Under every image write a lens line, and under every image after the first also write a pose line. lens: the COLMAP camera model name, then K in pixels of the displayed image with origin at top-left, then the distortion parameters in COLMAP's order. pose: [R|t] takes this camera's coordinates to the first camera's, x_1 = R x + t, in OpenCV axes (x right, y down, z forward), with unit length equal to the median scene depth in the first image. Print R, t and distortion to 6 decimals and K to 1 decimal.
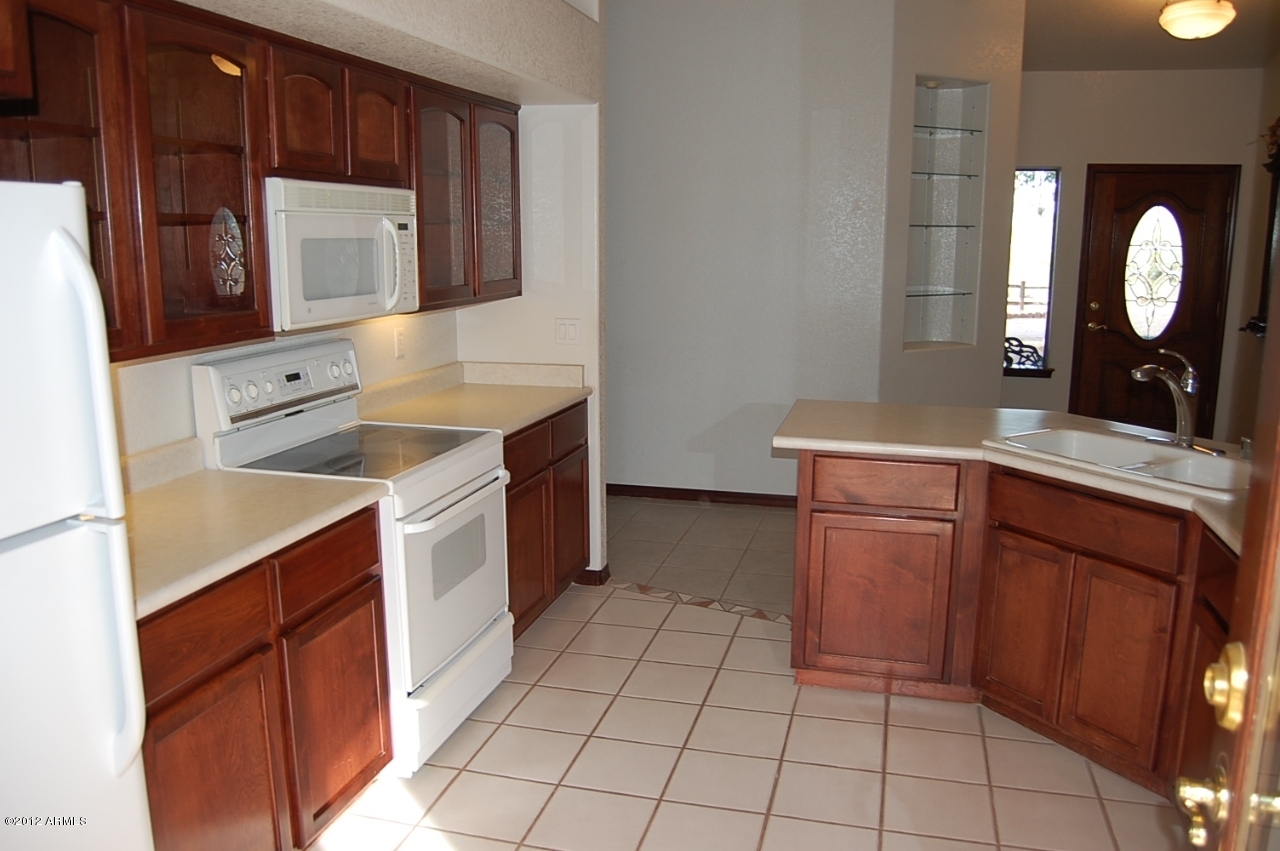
lens RADIAL K [[1015.8, 0, 617.0], [0, 1015.8, 432.2], [0, 0, 1]] dist [-0.065006, 0.005210]
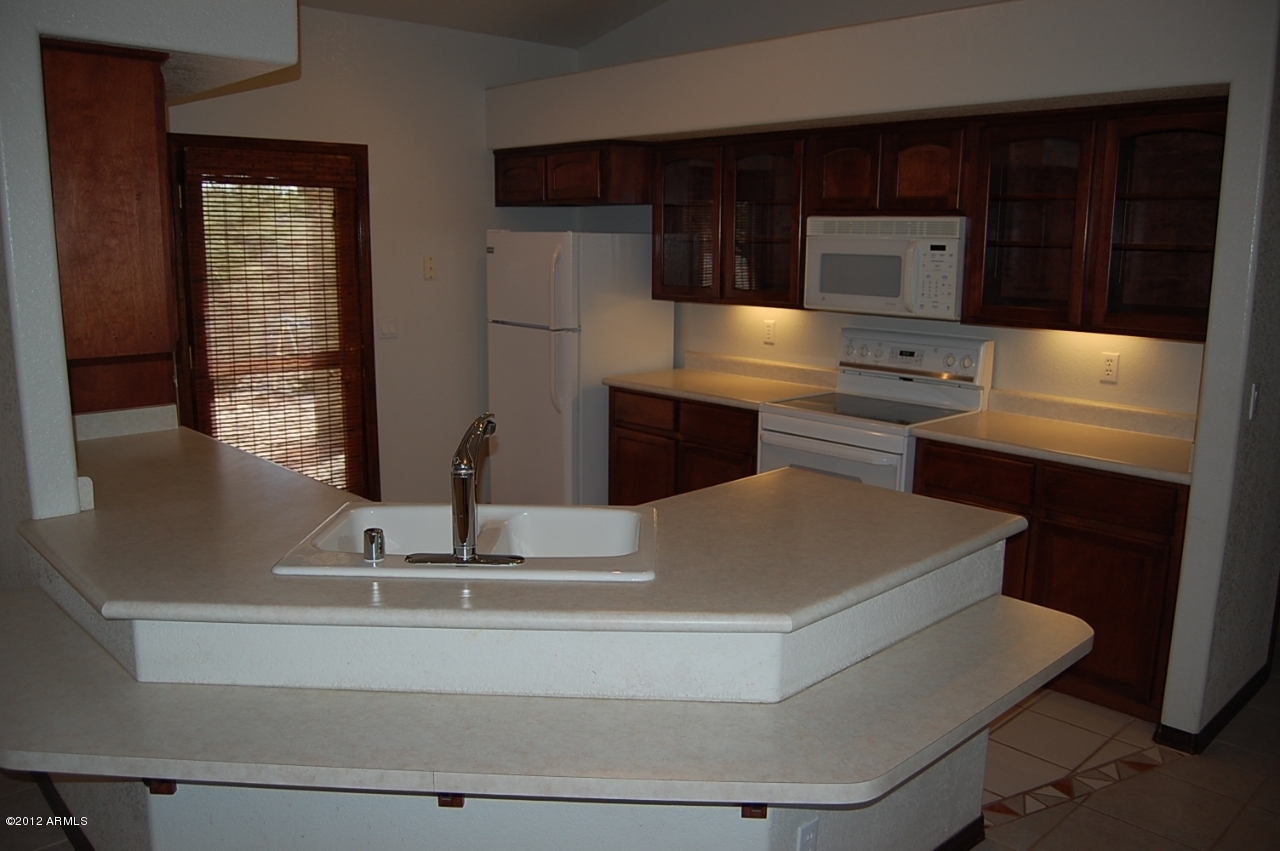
lens RADIAL K [[1015.8, 0, 617.0], [0, 1015.8, 432.2], [0, 0, 1]] dist [-0.065006, 0.005210]
pose [[-0.530860, 0.160511, -0.832120, 1.084271], [-0.168069, 0.942456, 0.289016, -0.291312], [0.830627, 0.293281, -0.473335, 1.373720]]
